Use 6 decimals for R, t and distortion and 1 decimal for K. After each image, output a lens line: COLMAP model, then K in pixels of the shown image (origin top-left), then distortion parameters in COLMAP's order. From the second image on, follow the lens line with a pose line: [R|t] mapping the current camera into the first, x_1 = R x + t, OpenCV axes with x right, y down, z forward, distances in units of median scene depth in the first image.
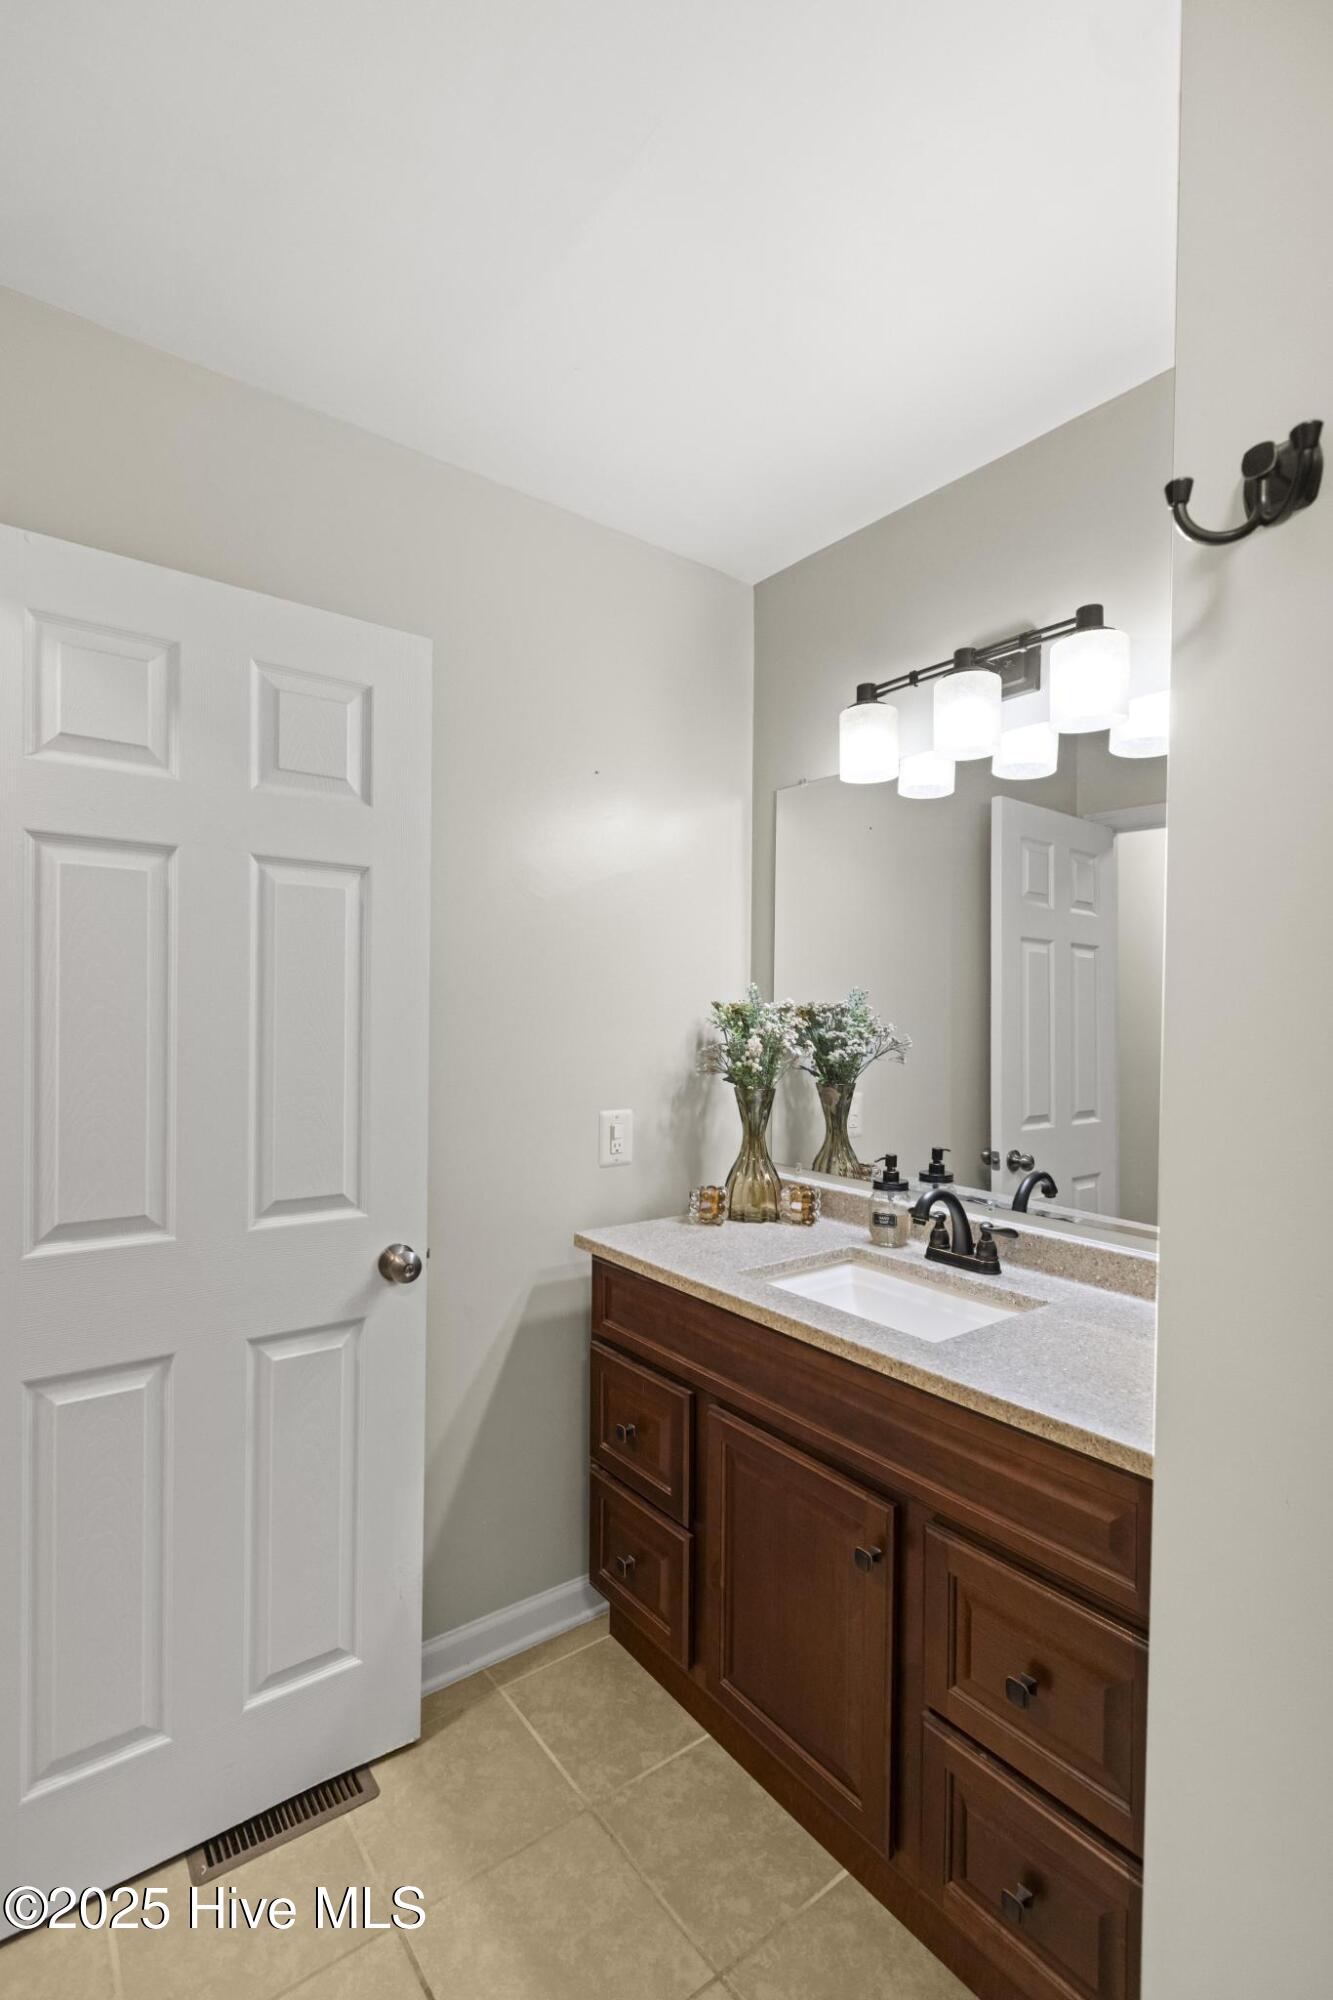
lens RADIAL K [[962.2, 0, 670.3], [0, 962.2, 1019.2], [0, 0, 1]] dist [-0.019882, -0.000402]
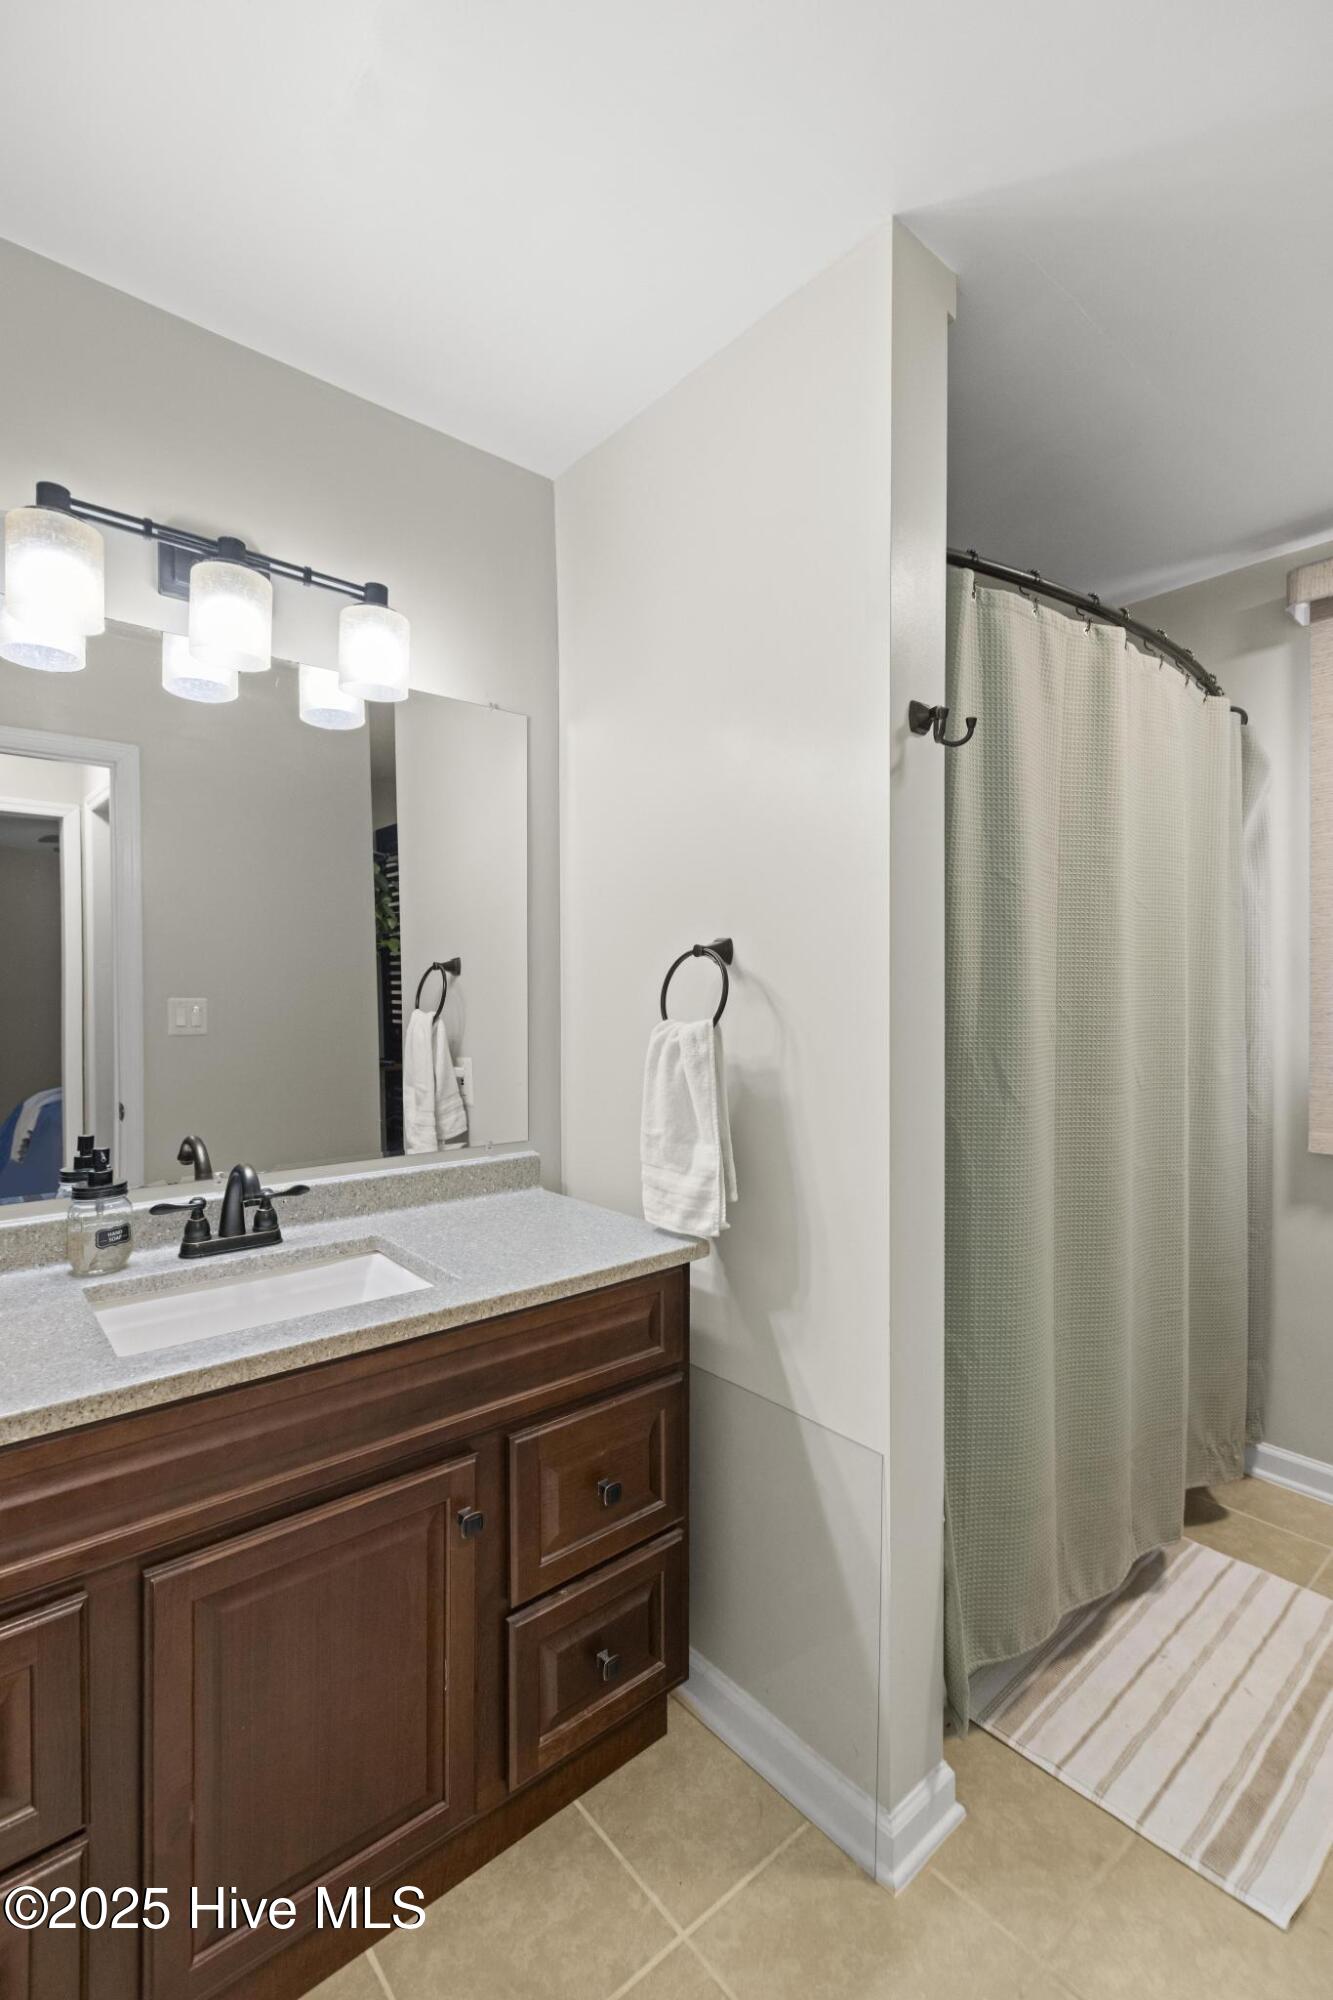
lens RADIAL K [[914.2, 0, 666.5], [0, 914.2, 1000.0], [0, 0, 1]] dist [-0.000092, -0.000236]
pose [[-0.108208, -0.015633, 0.994005, -0.639499], [0.003480, 0.999864, 0.016103, 0.020529], [-0.994122, 0.005202, -0.108139, 0.790960]]
